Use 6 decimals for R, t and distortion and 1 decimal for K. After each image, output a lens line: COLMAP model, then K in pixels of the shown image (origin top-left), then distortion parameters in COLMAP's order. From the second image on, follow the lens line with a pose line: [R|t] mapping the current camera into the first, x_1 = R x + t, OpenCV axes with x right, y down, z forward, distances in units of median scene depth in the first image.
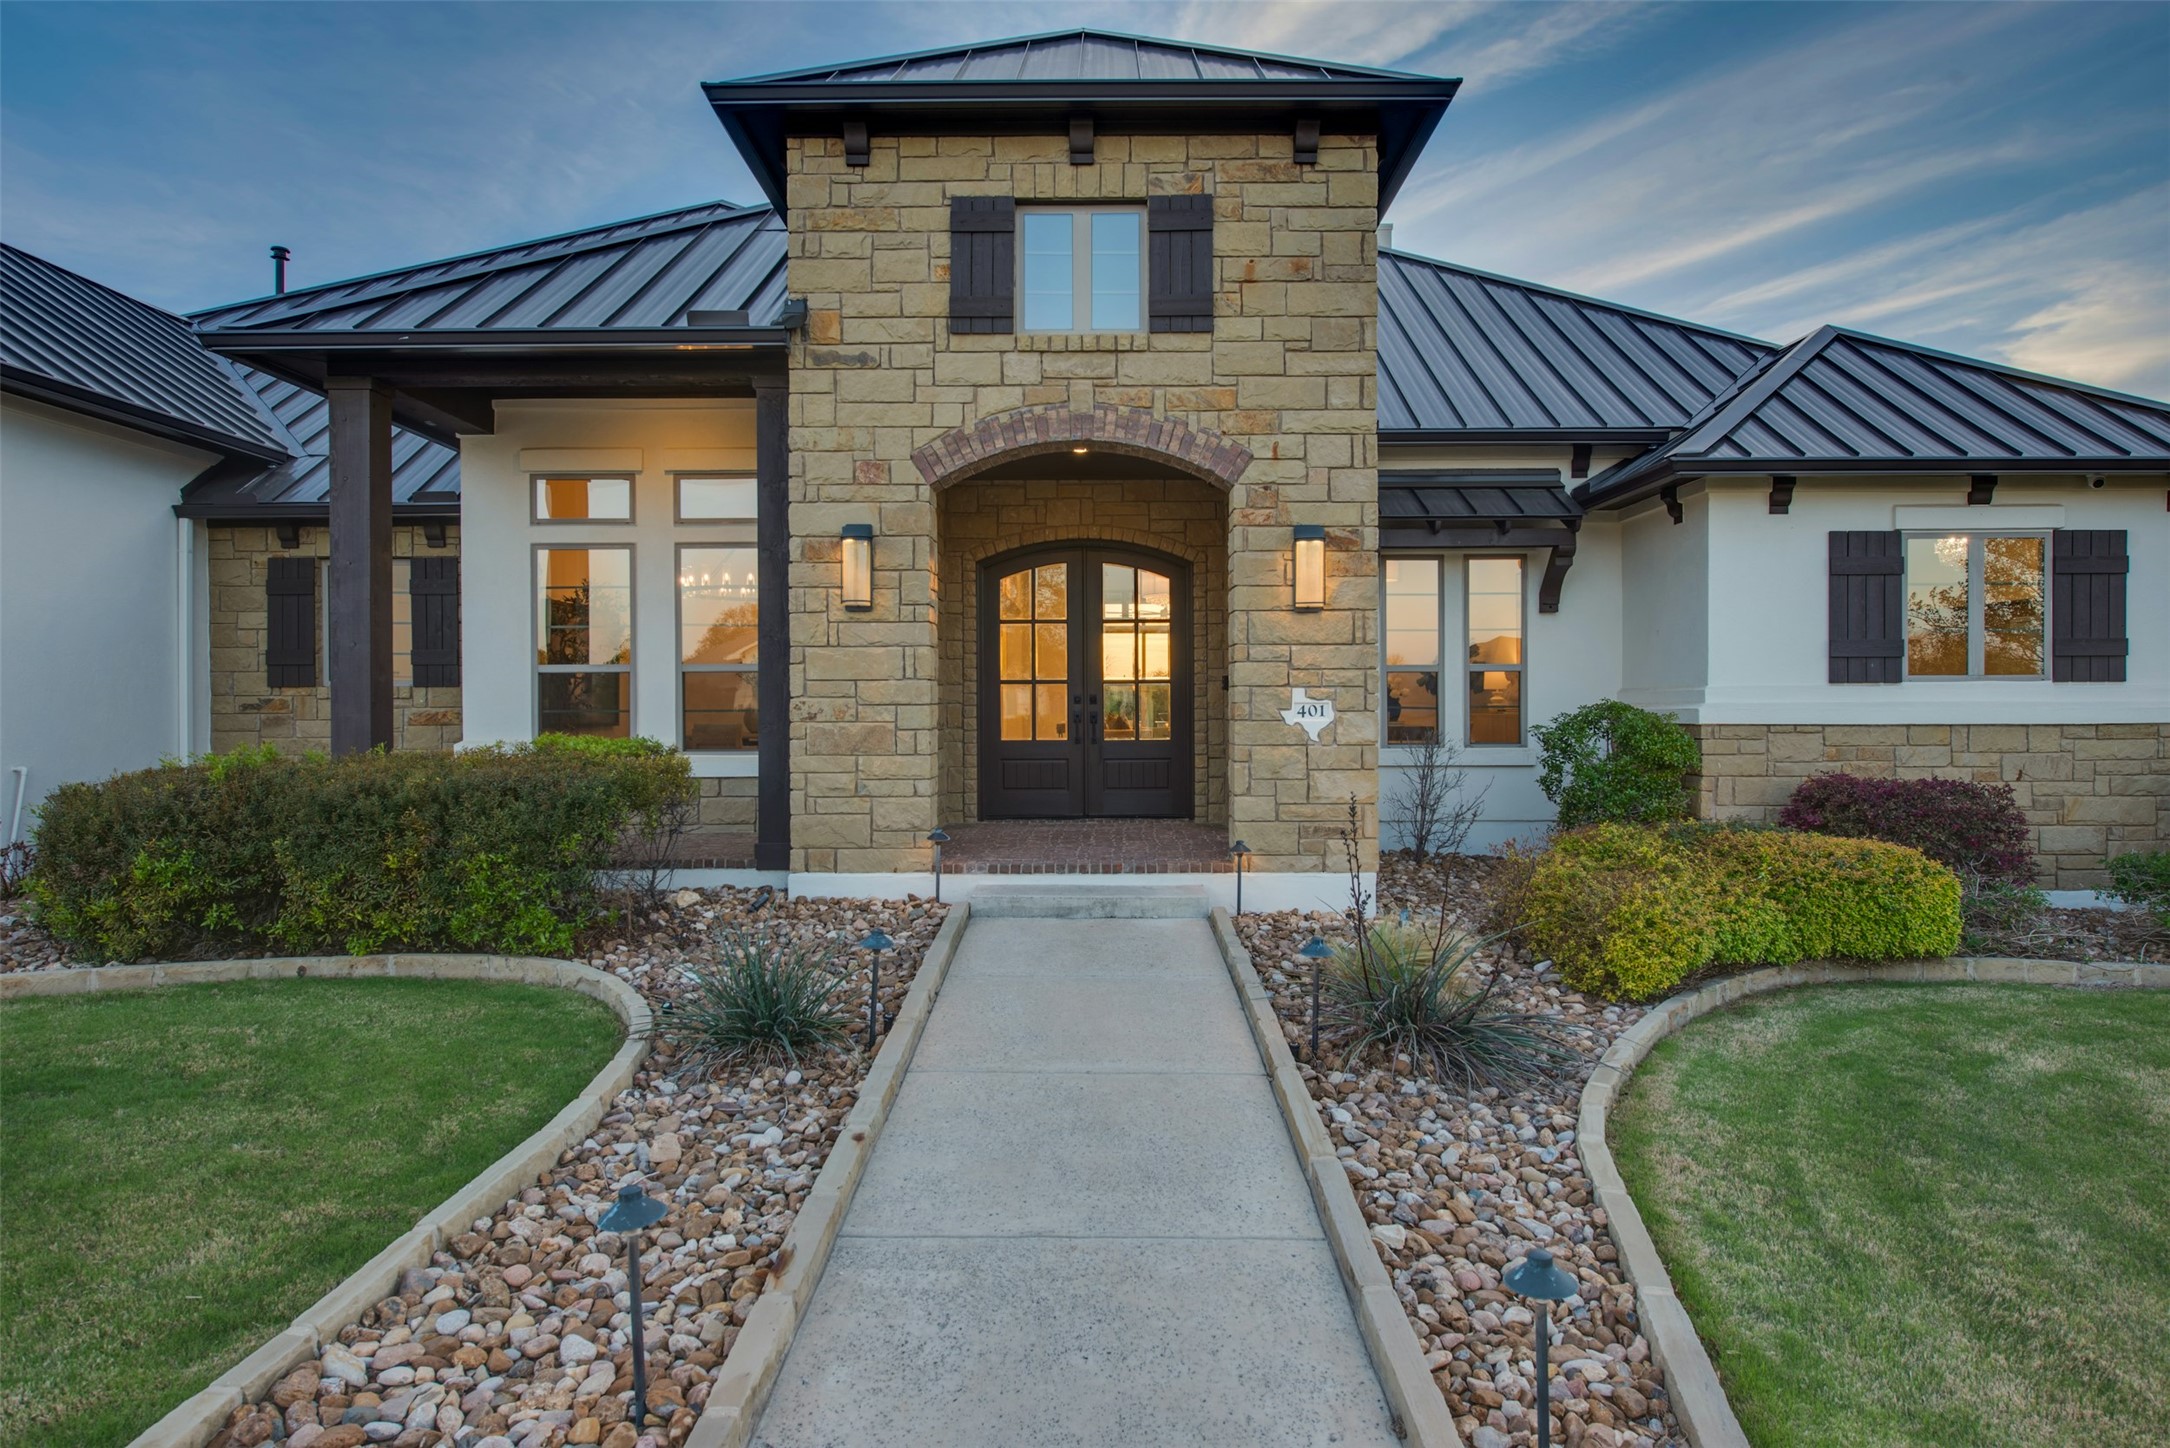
lens RADIAL K [[1285.0, 0, 1083.4], [0, 1285.0, 701.5], [0, 0, 1]] dist [0.002350, 0.000228]
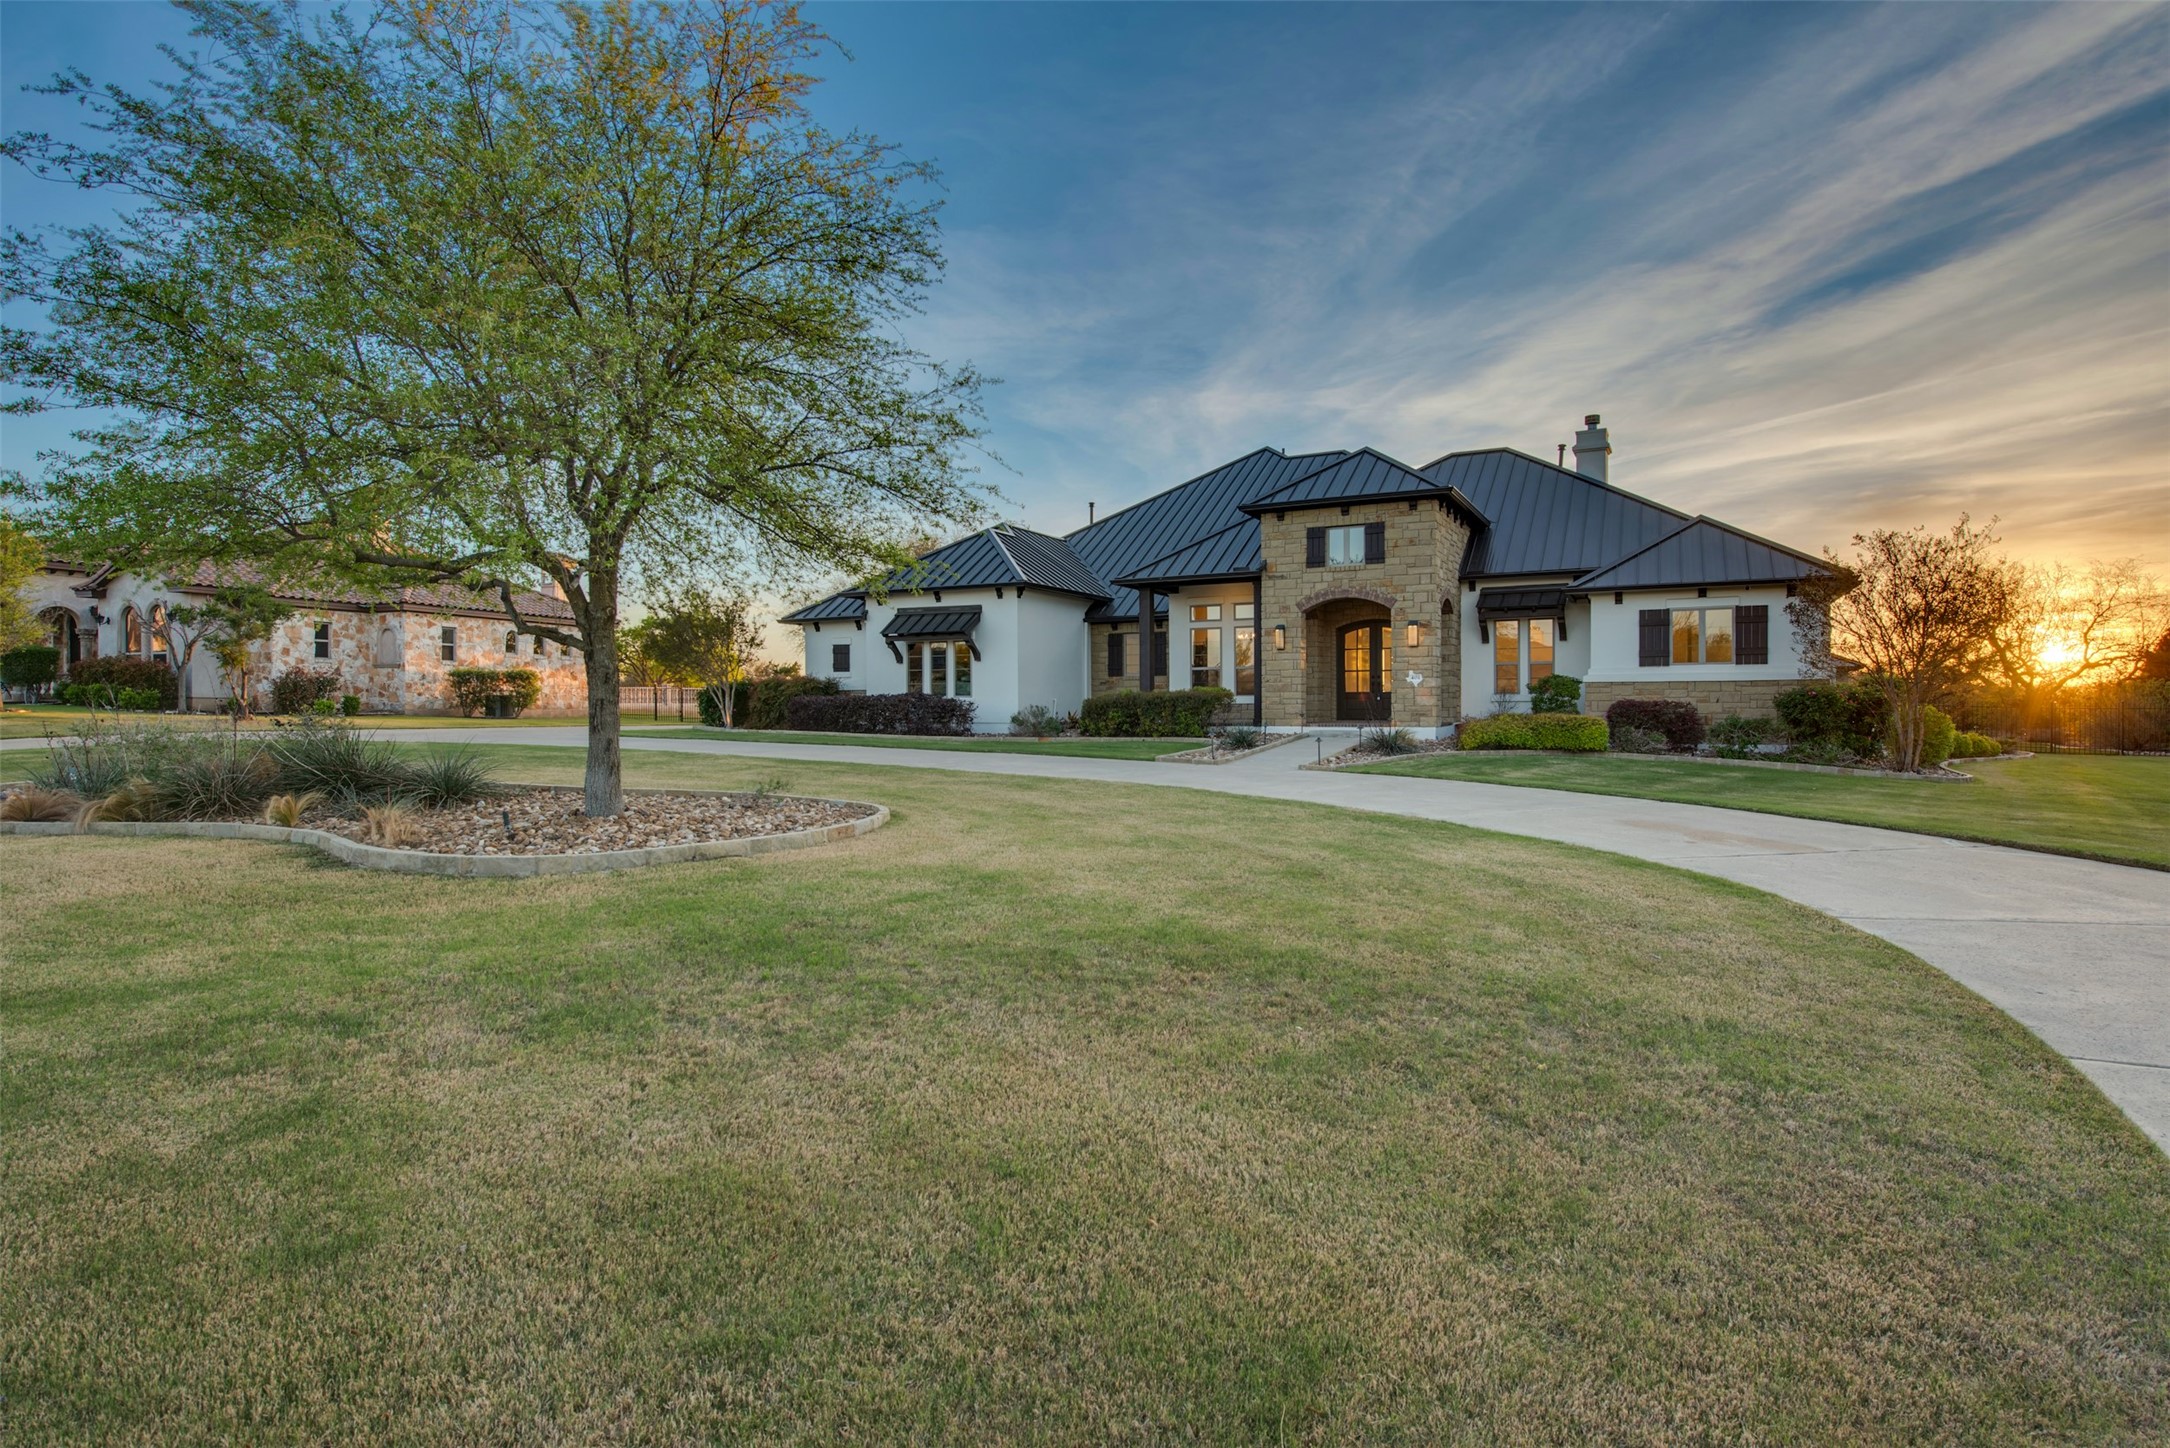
lens RADIAL K [[1033.9, 0, 1089.1], [0, 1033.9, 721.5], [0, 0, 1]] dist [-0.005448, -0.000940]
pose [[0.886041, 0.007760, -0.463541, 0.650496], [0.003321, 0.999728, 0.023085, 0.055097], [0.463594, -0.021994, 0.885775, -1.682079]]
